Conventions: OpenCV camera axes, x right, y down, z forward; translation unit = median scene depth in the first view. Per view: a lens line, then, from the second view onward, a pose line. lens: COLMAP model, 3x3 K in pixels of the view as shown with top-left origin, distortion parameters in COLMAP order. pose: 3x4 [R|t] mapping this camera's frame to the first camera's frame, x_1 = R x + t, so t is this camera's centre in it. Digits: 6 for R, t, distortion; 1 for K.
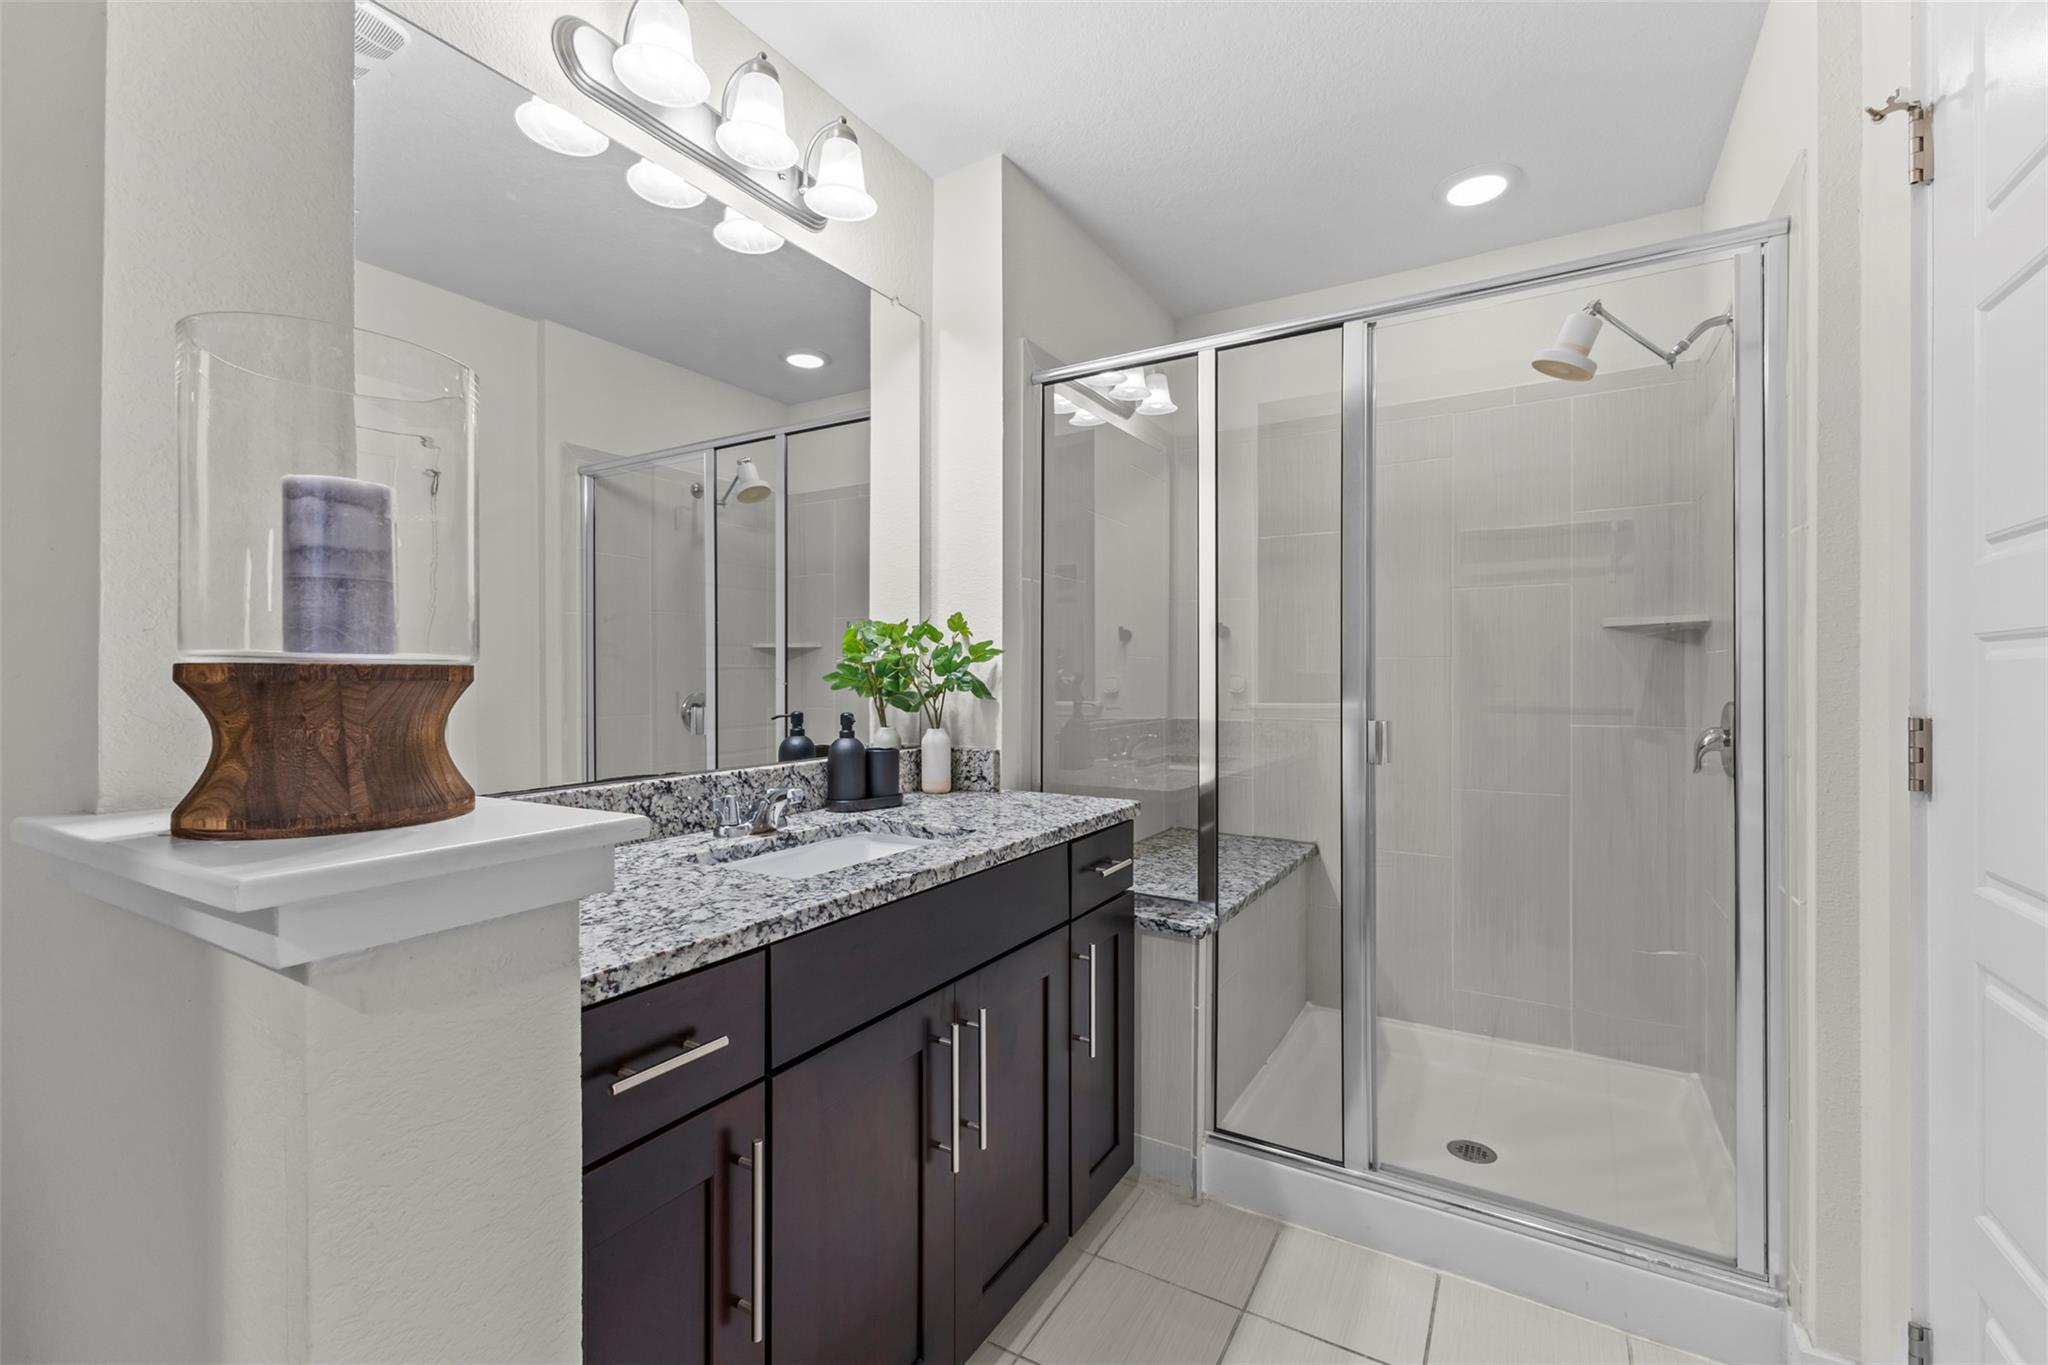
lens RADIAL K [[891.2, 0, 1023.7], [0, 891.2, 681.3], [0, 0, 1]] dist [0.008704, -0.002365]
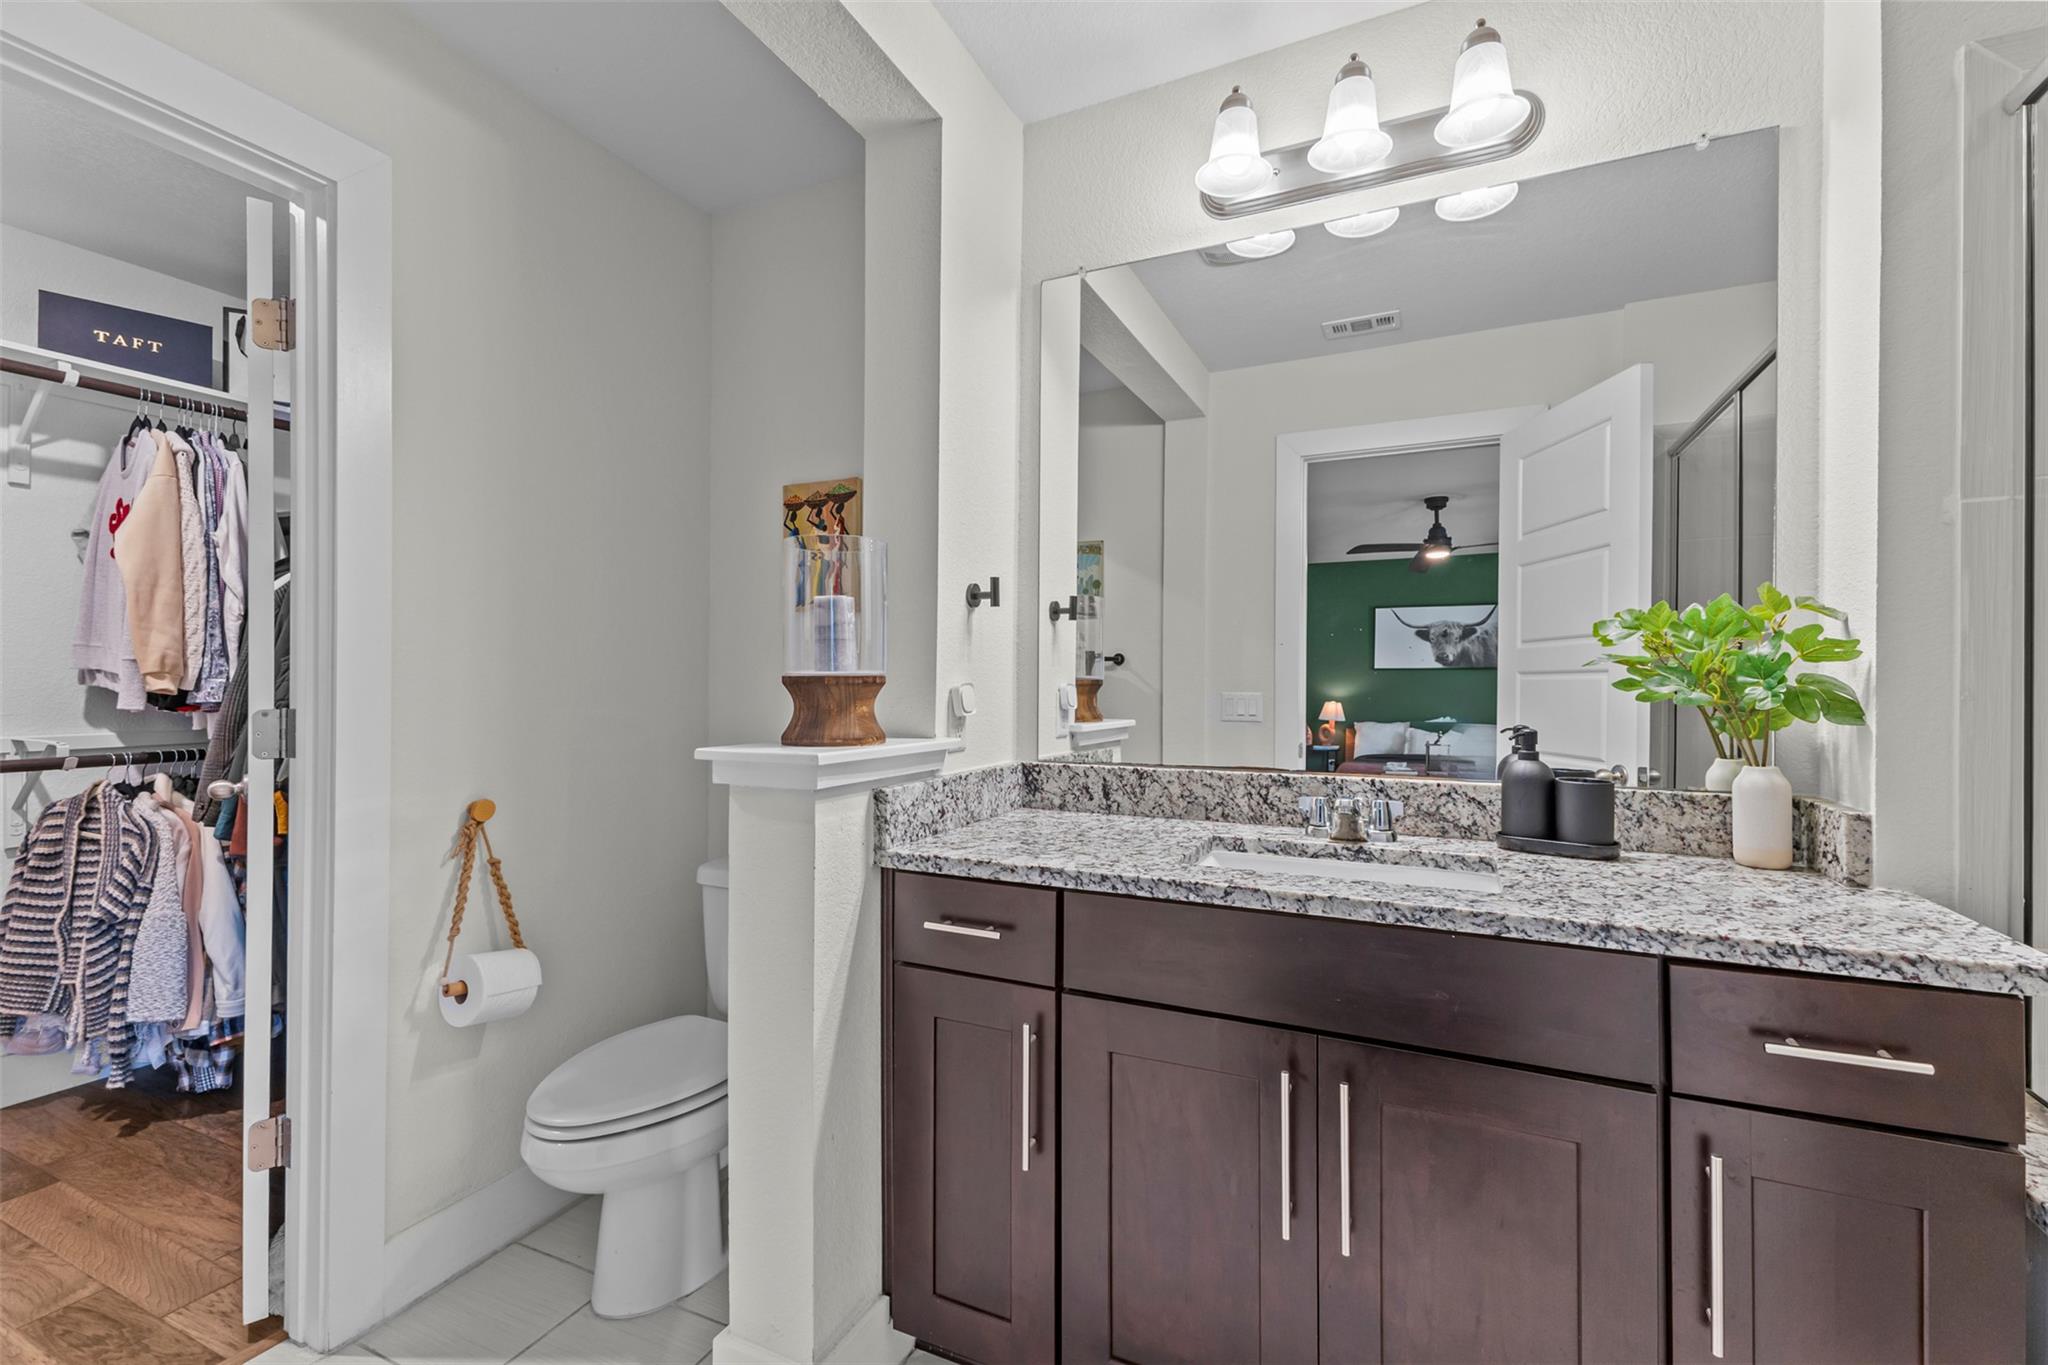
lens RADIAL K [[891.2, 0, 1023.2], [0, 891.2, 678.5], [0, 0, 1]] dist [0.008704, -0.002365]
pose [[0.085331, -0.002404, -0.996350, 0.704544], [-0.008192, 0.999962, -0.003114, -0.004705], [0.996319, 0.008428, 0.085308, 0.585799]]
